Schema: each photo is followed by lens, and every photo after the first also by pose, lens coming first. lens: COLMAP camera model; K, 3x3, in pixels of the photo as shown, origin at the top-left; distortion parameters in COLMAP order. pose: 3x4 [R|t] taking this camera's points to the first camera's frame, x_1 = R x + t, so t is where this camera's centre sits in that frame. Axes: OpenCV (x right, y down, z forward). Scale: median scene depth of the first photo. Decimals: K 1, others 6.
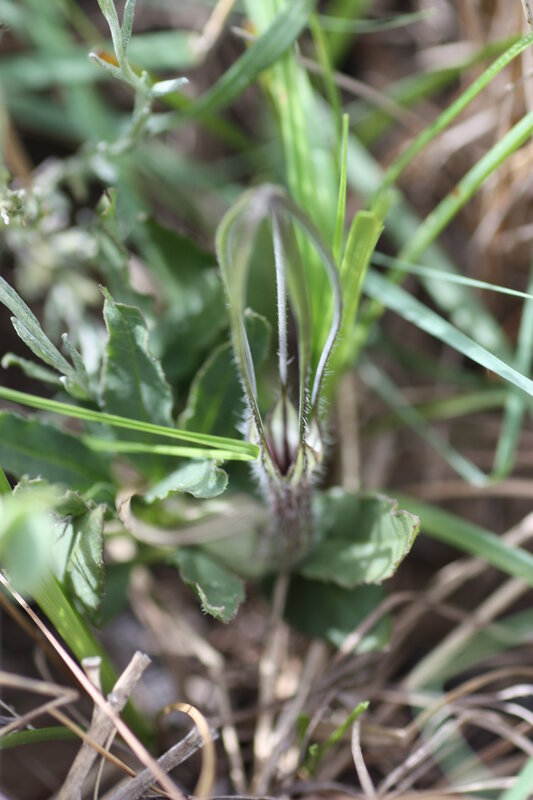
lens RADIAL K [[3383.1, 0, 266.5], [0, 3383.1, 400.0], [0, 0, 1]] dist [0.128815, 3.102814]
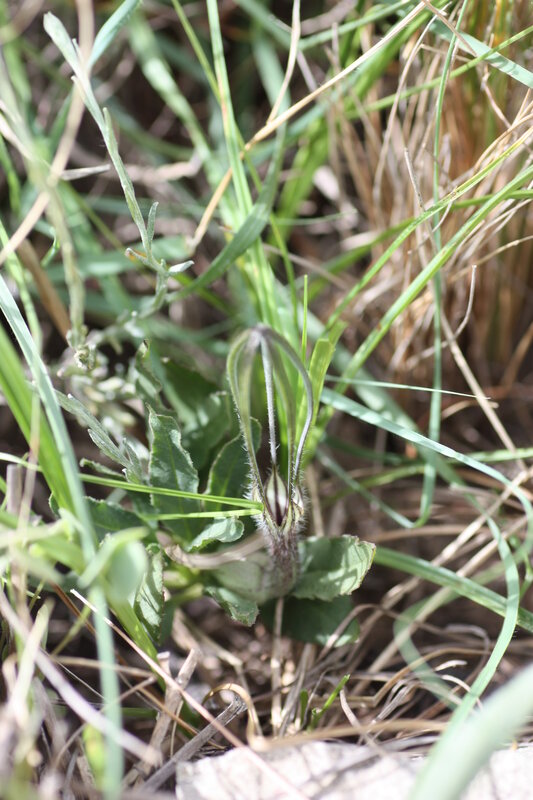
lens RADIAL K [[3383.1, 0, 266.5], [0, 3383.1, 400.0], [0, 0, 1]] dist [0.128815, 3.102814]
pose [[0.995121, -0.073995, 0.065266, -0.090249], [0.079751, 0.992697, -0.090511, 0.098791], [-0.058092, 0.095274, 0.993755, -0.449796]]
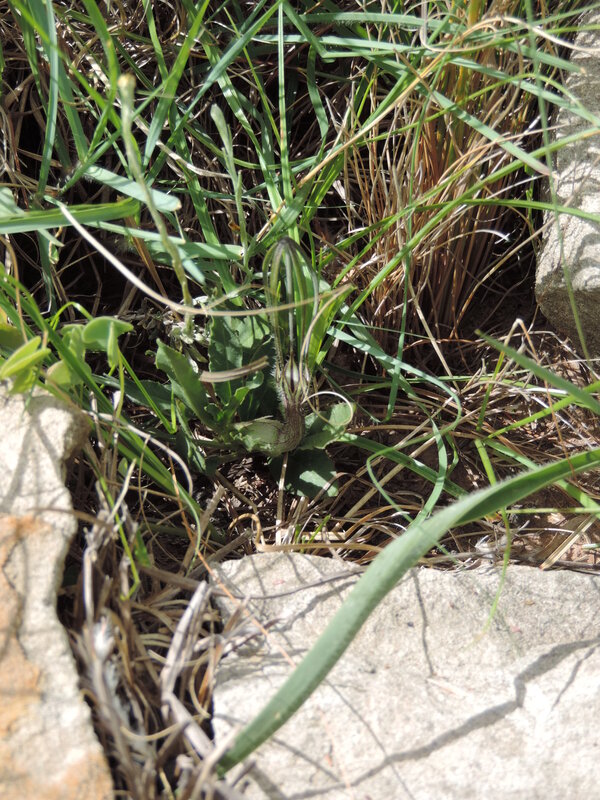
lens RADIAL K [[3156.5, 0, 300.0], [0, 3156.5, 400.0], [0, 0, 1]] dist [0.016037, 0.153139]
pose [[0.997321, -0.022162, 0.069707, -0.134708], [0.025248, 0.998726, -0.043697, 0.100579], [-0.068650, 0.045340, 0.996610, -1.058565]]
